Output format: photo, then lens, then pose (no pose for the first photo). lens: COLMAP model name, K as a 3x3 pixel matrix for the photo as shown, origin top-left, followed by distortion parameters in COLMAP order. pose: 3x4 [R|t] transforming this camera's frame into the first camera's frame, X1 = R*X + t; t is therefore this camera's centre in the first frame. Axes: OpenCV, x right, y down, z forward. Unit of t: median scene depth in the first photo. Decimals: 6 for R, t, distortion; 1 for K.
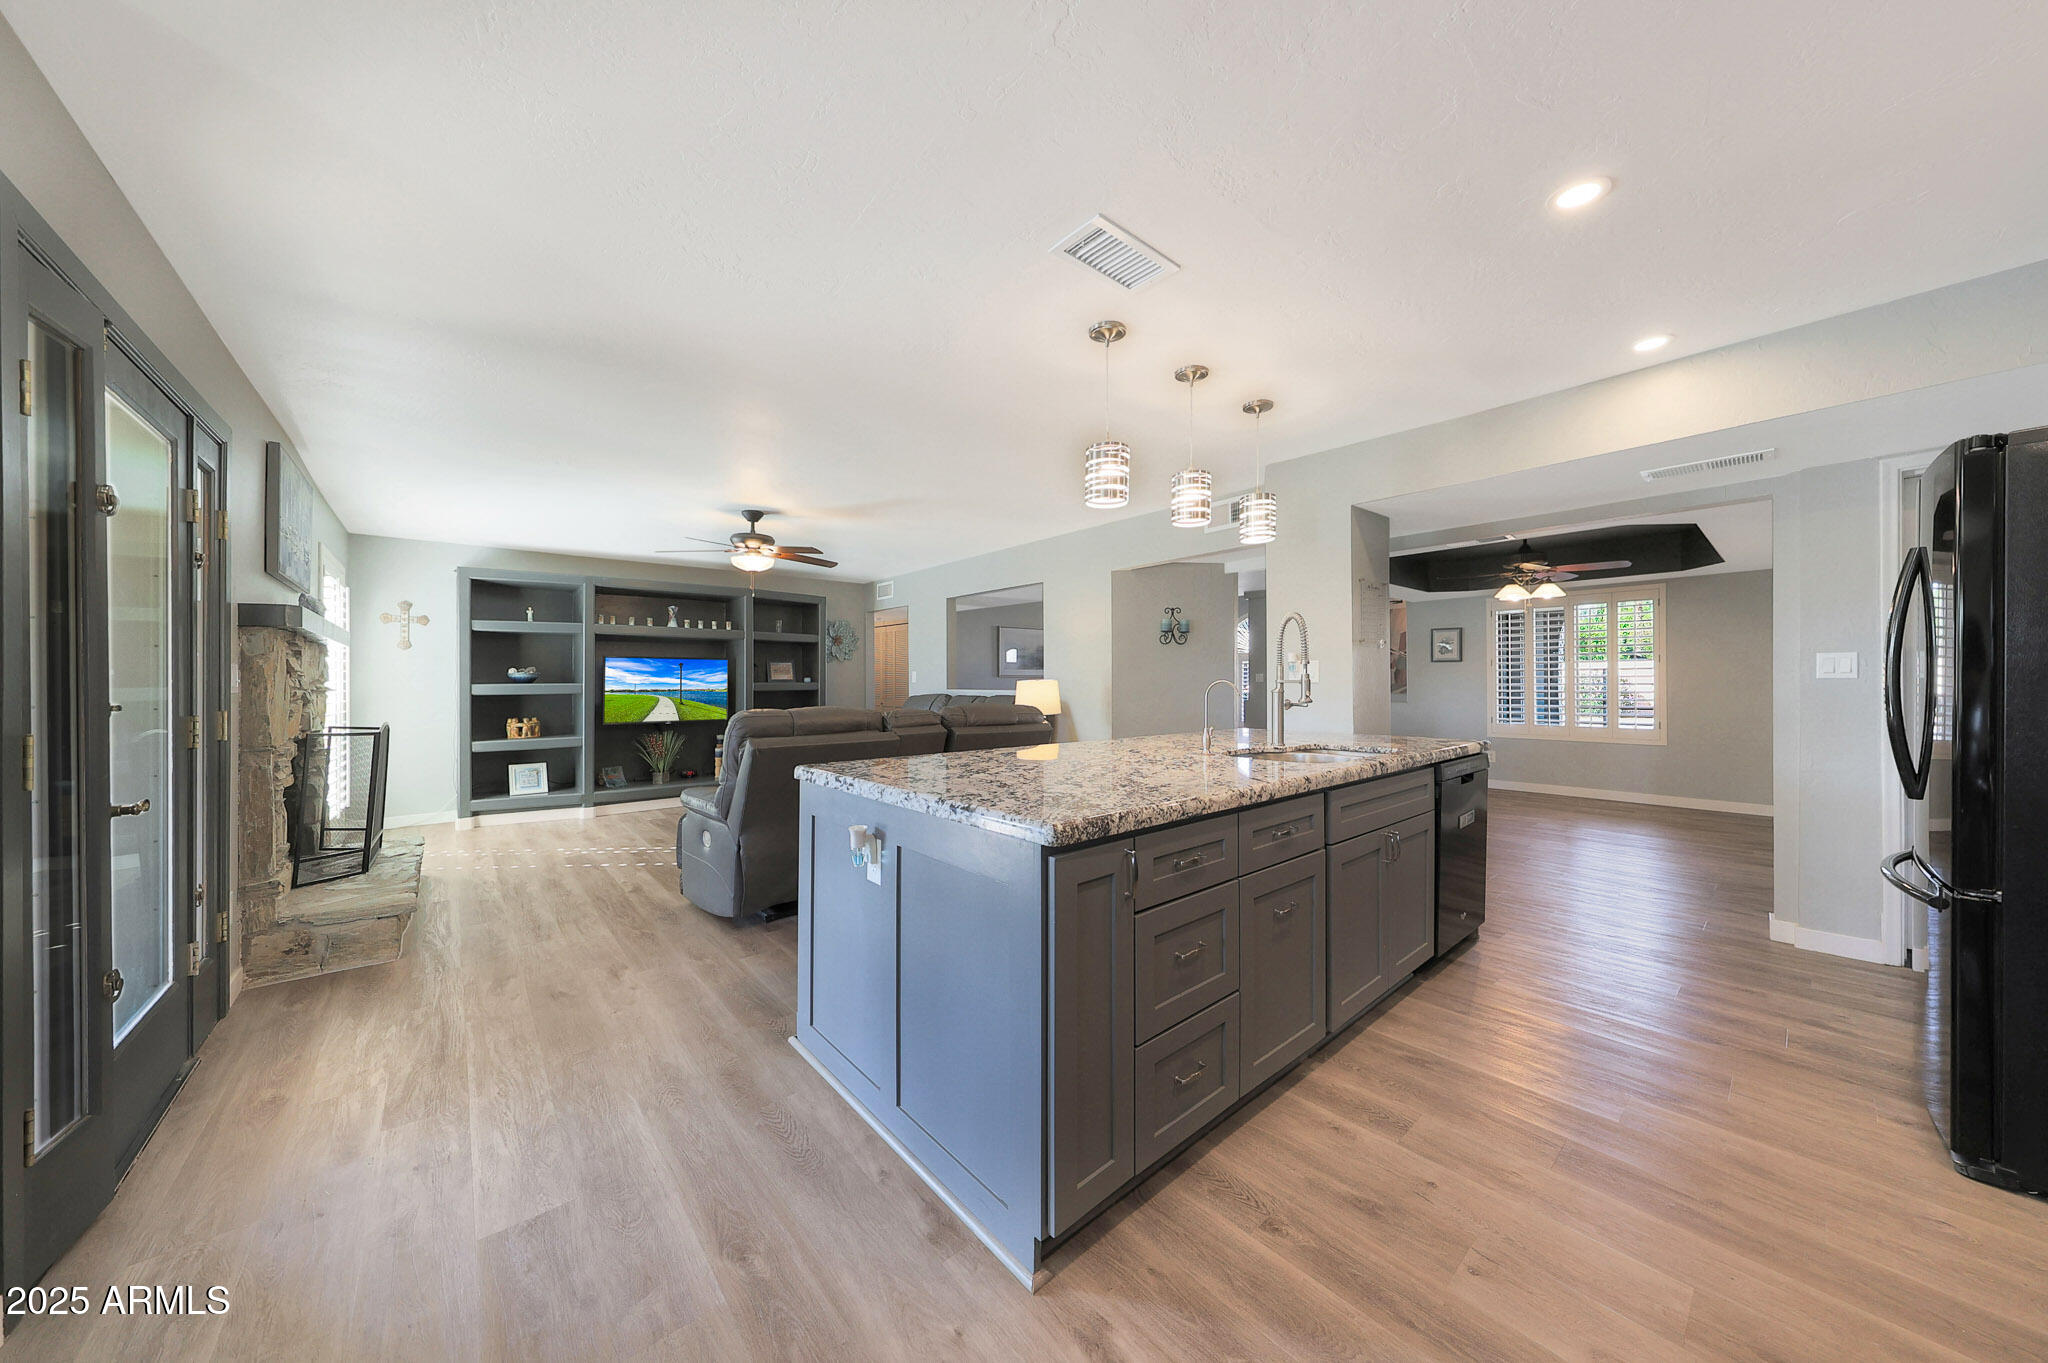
lens RADIAL K [[670.1, 0, 1022.9], [0, 670.1, 671.6], [0, 0, 1]] dist [-0.001422, 0.000233]
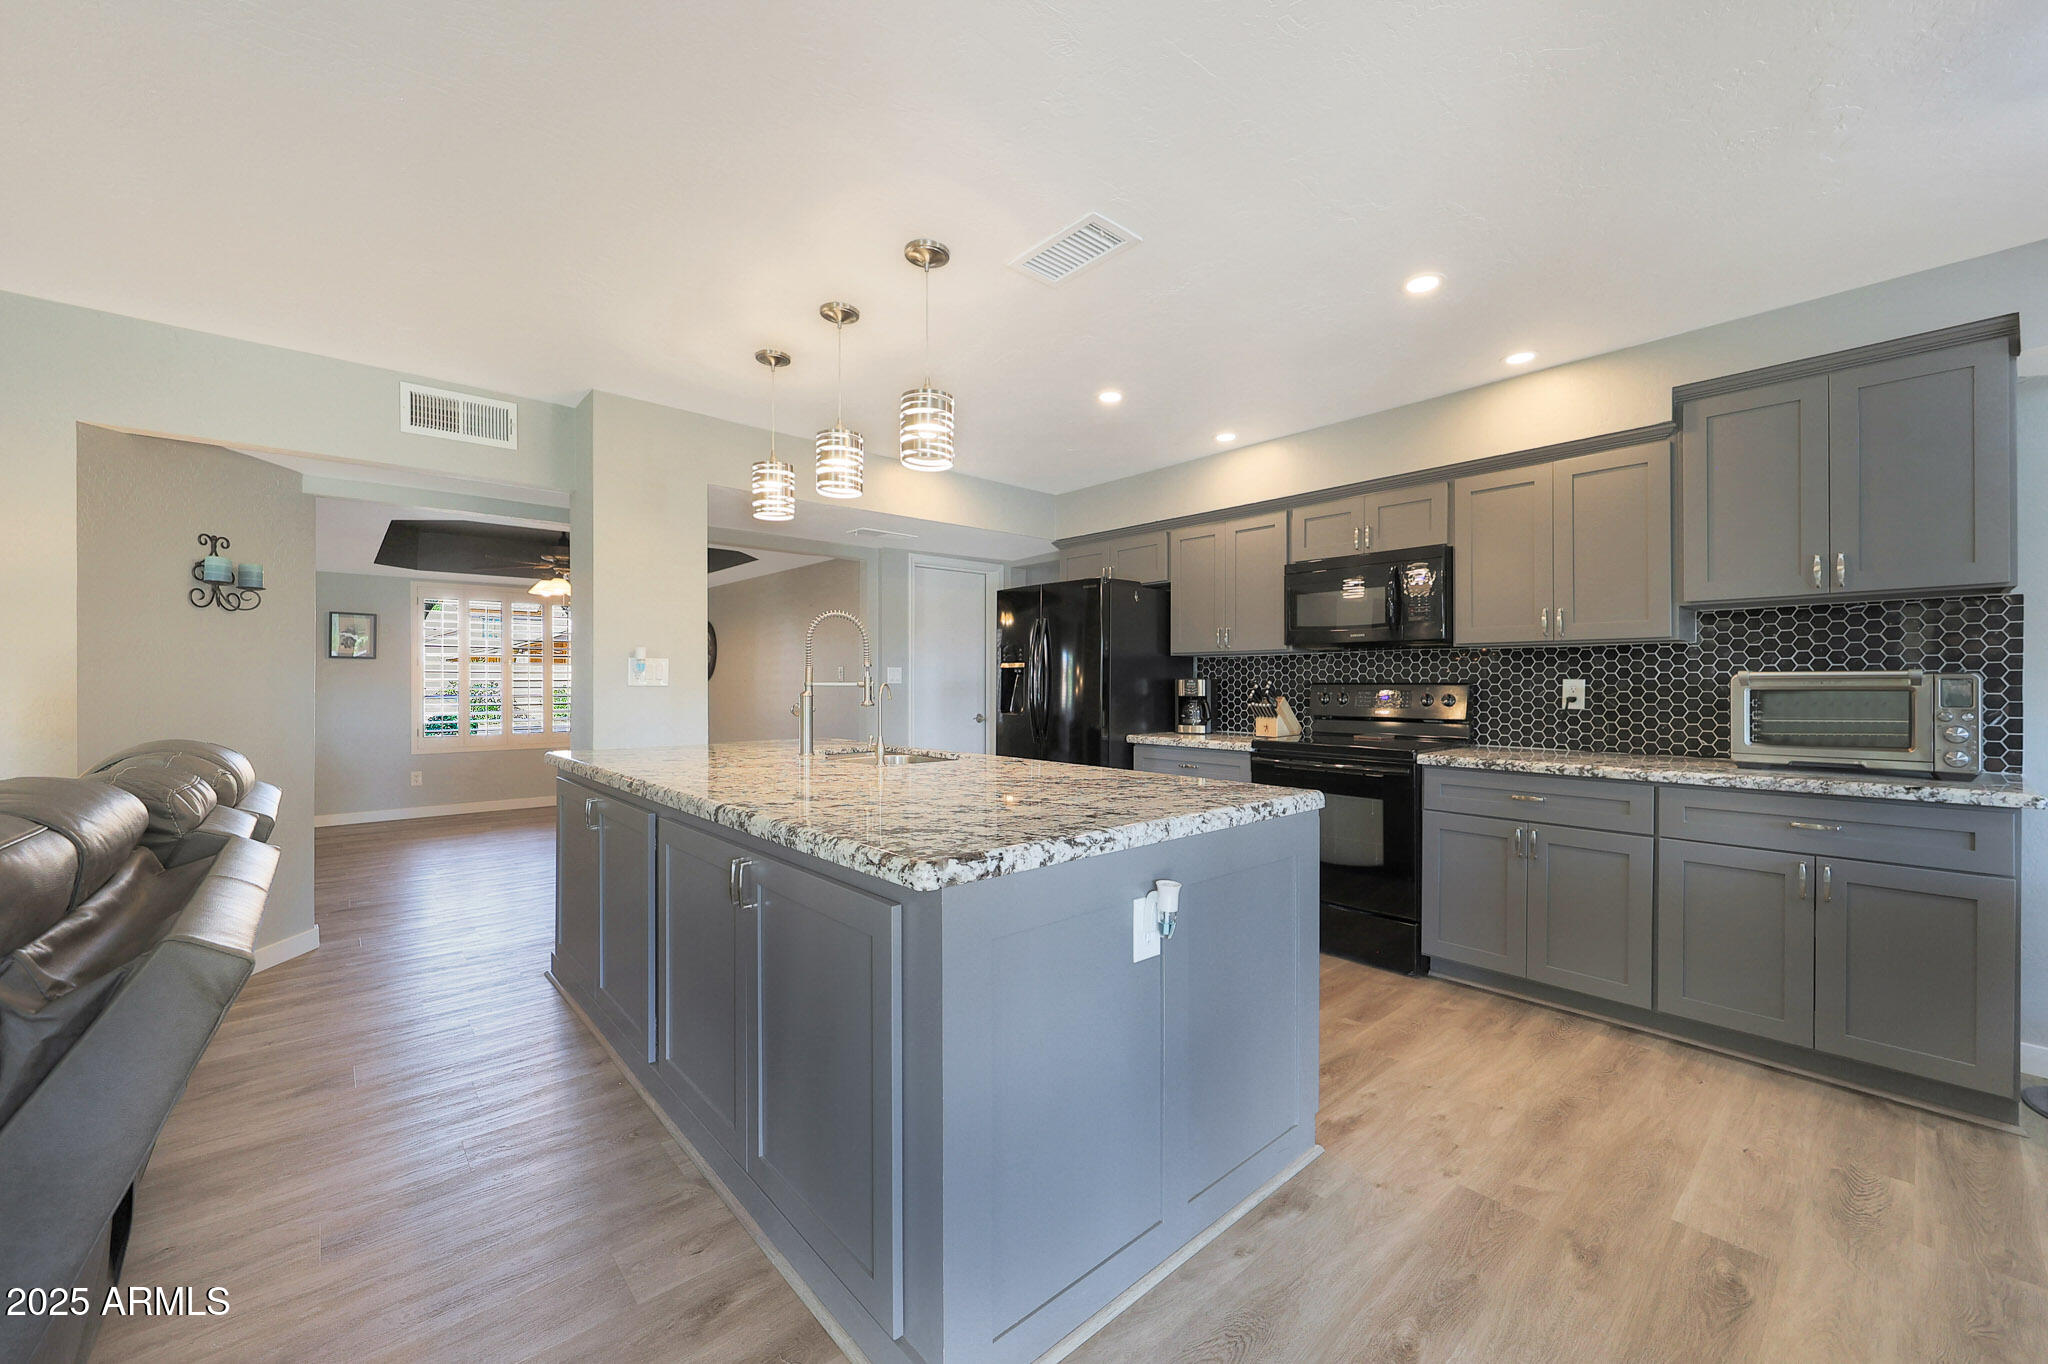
lens RADIAL K [[800.8, 0, 1031.8], [0, 800.8, 680.9], [0, 0, 1]] dist [0.009300, -0.000520]
pose [[-0.025098, 0.004900, 0.999673, -0.557929], [-0.015341, 0.999868, -0.005286, 0.008909], [-0.999567, -0.015468, -0.025020, 0.584833]]
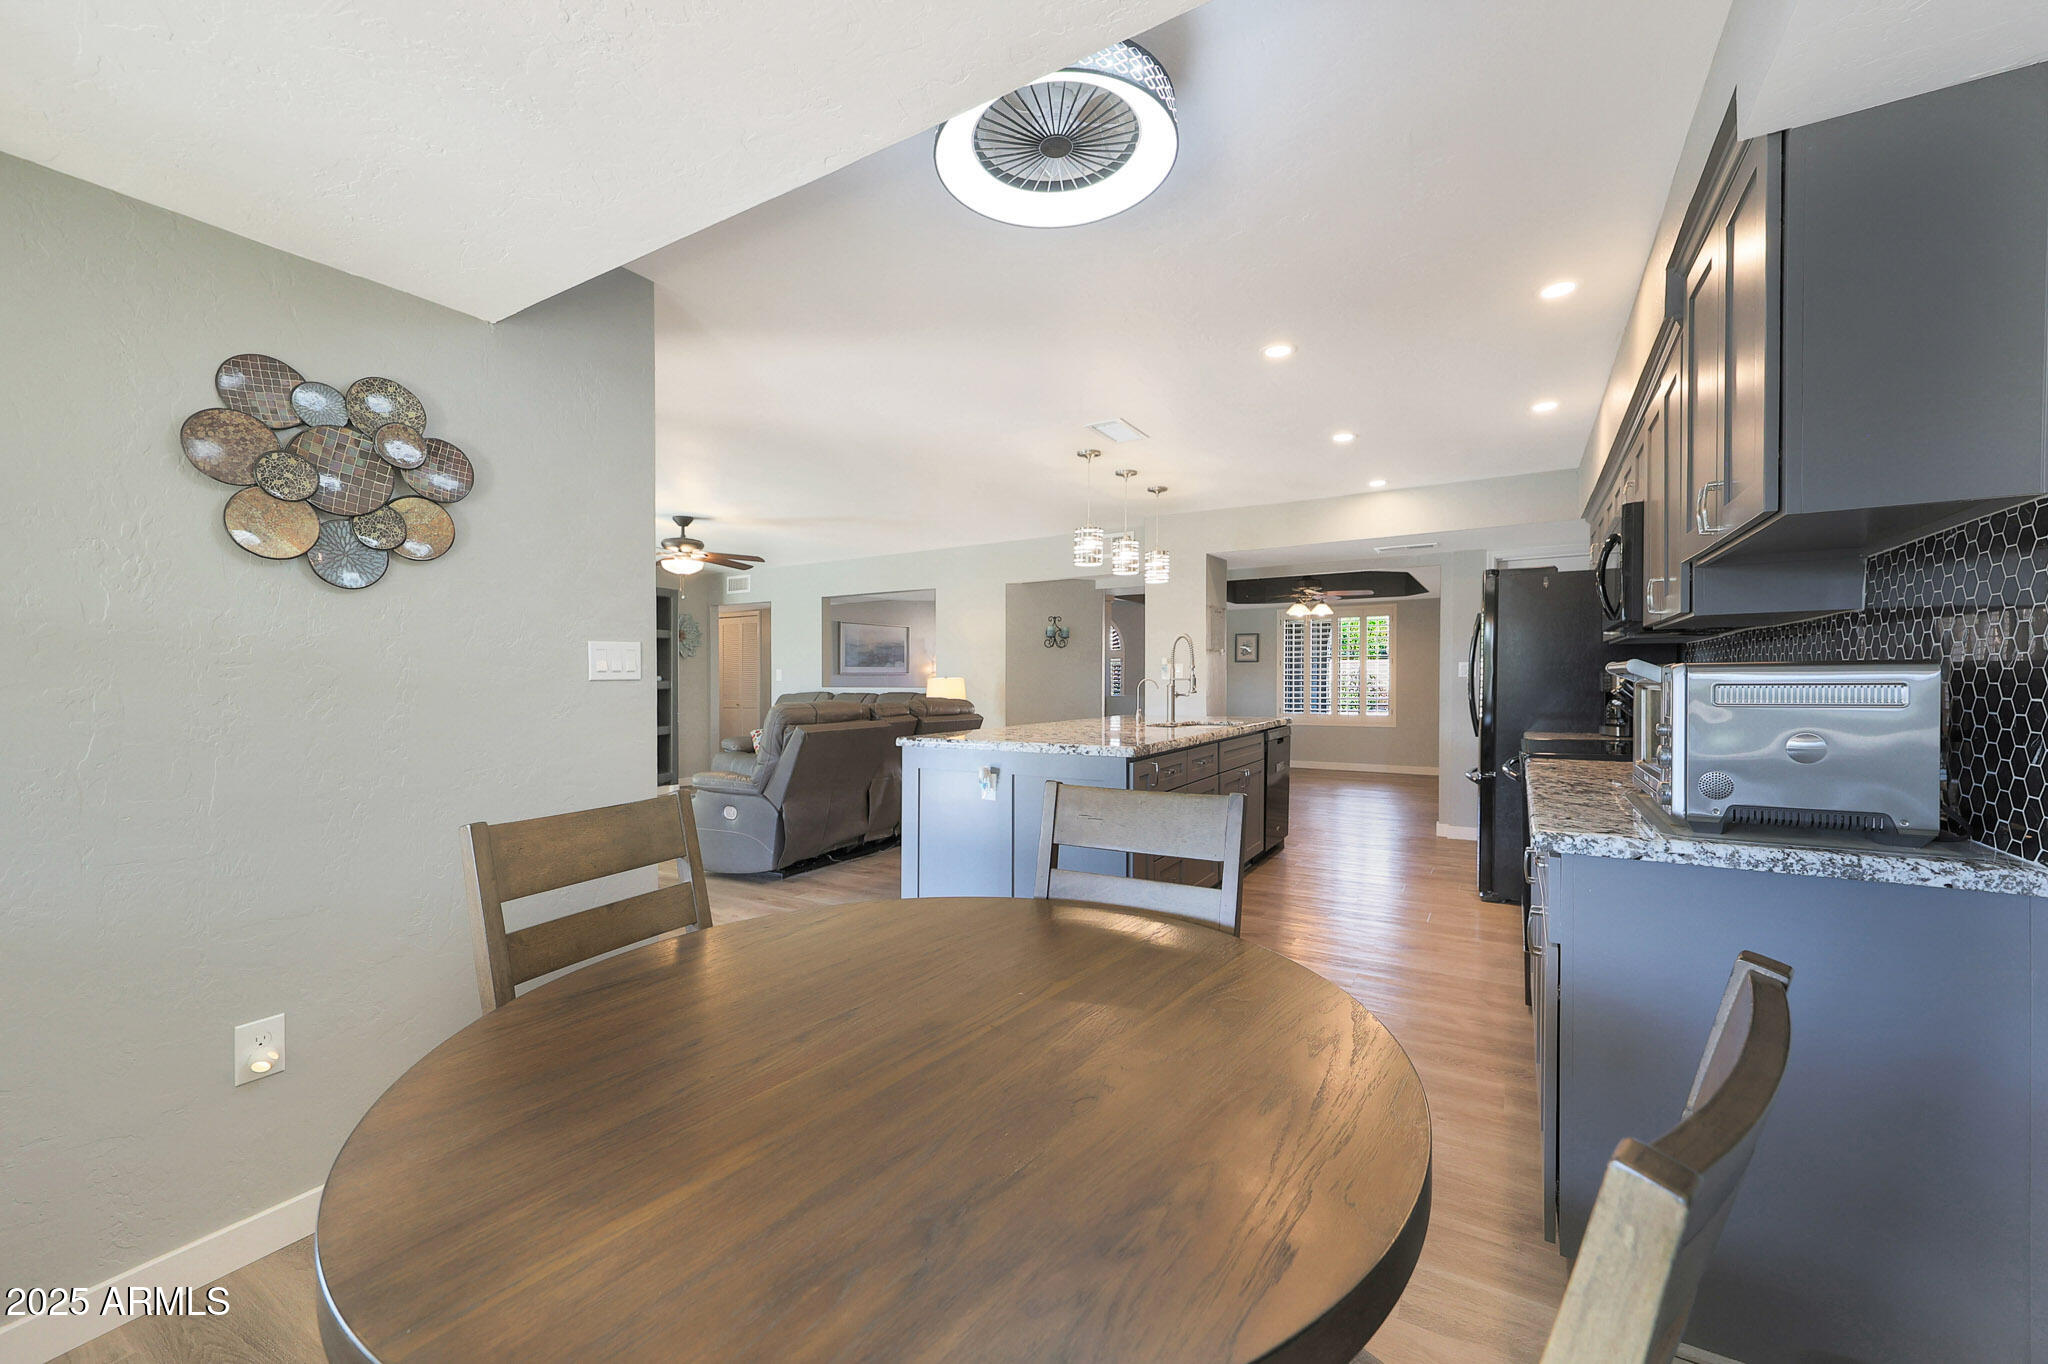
lens RADIAL K [[800.8, 0, 1013.4], [0, 800.8, 681.5], [0, 0, 1]] dist [0.009300, -0.000520]
pose [[0.953880, -0.003065, 0.300172, -0.389410], [-0.002545, 0.999829, 0.018297, -0.009547], [-0.300176, -0.018217, 0.953710, -0.472078]]
